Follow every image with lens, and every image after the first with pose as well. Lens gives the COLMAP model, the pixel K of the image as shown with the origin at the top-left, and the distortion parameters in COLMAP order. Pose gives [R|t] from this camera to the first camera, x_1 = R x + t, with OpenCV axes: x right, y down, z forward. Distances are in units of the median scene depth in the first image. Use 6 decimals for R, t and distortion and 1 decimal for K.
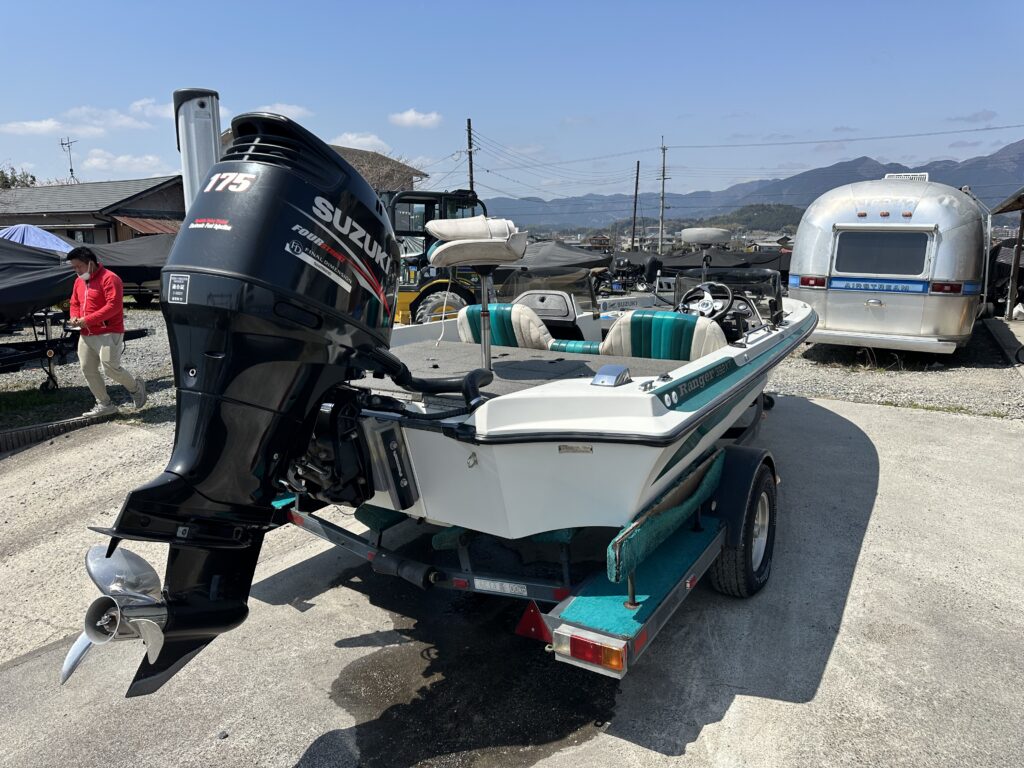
lens RADIAL K [[727.8, 0, 519.1], [0, 727.8, 383.2], [0, 0, 1]] dist [0.052146, -0.045323]
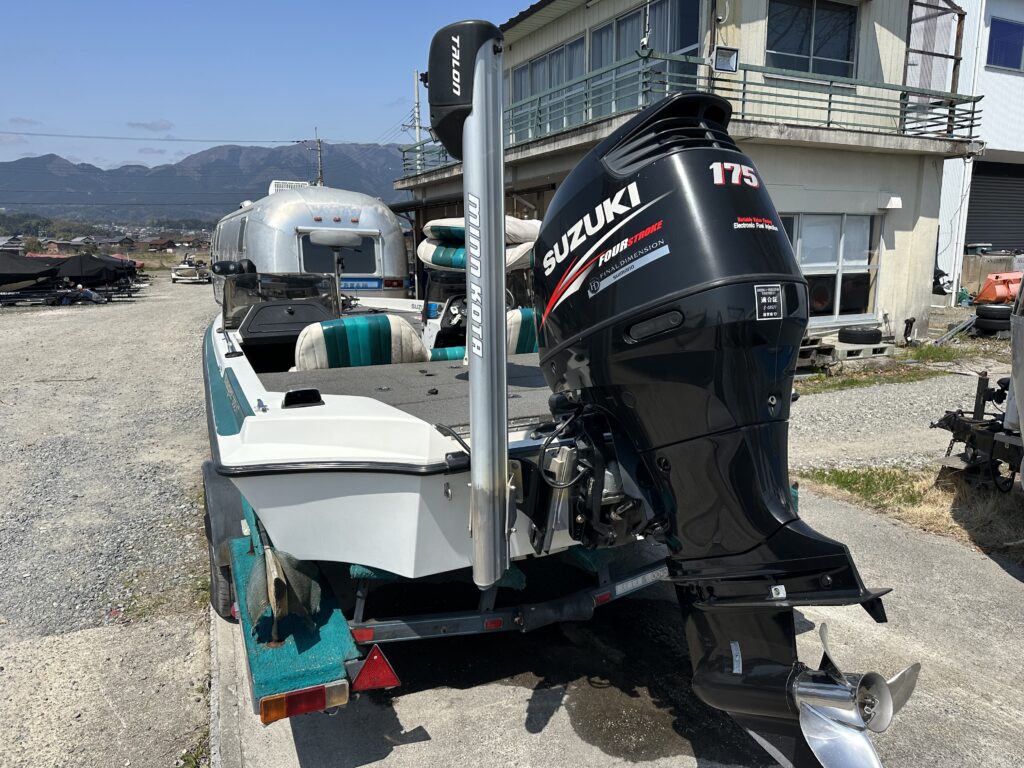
lens RADIAL K [[727.8, 0, 511.5], [0, 727.8, 389.0], [0, 0, 1]] dist [0.052146, -0.045323]
pose [[0.555819, -0.168194, 0.814111, -0.306814], [0.164975, 0.982157, 0.090279, -0.036071], [-0.814769, 0.084129, 0.573649, 0.179782]]
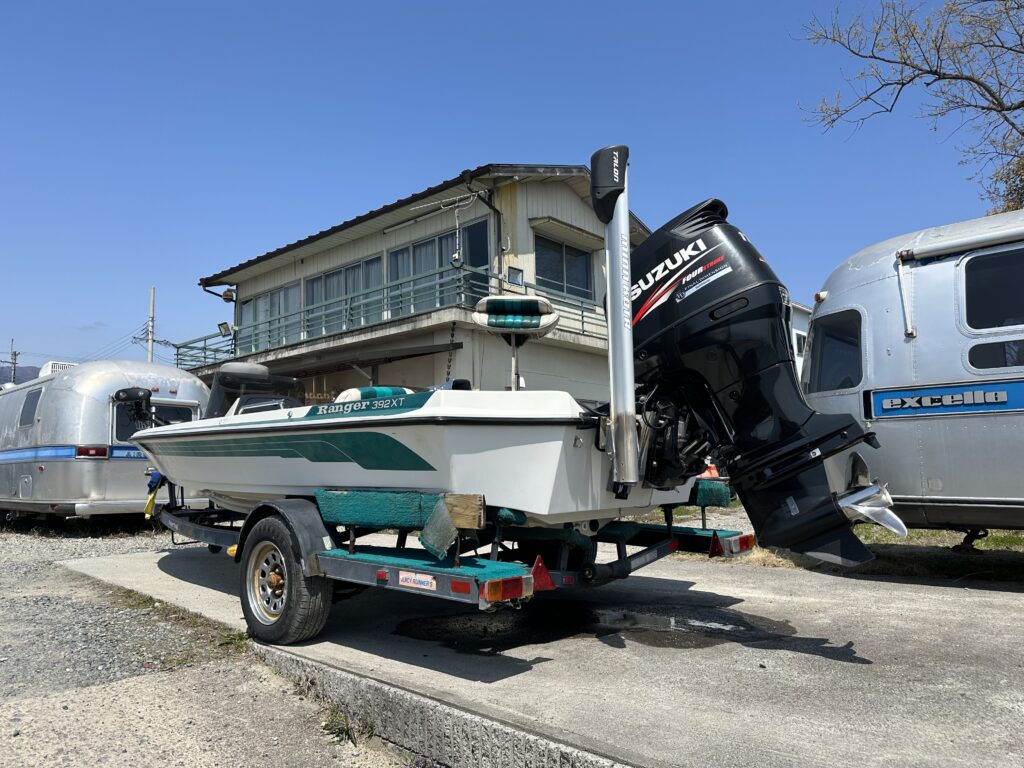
lens RADIAL K [[727.8, 0, 516.7], [0, 727.8, 387.1], [0, 0, 1]] dist [0.052146, -0.045323]
pose [[0.195553, 0.104525, 0.975107, -0.482623], [0.206798, 0.967551, -0.145188, 0.038408], [-0.958641, 0.230042, 0.167592, 0.308701]]
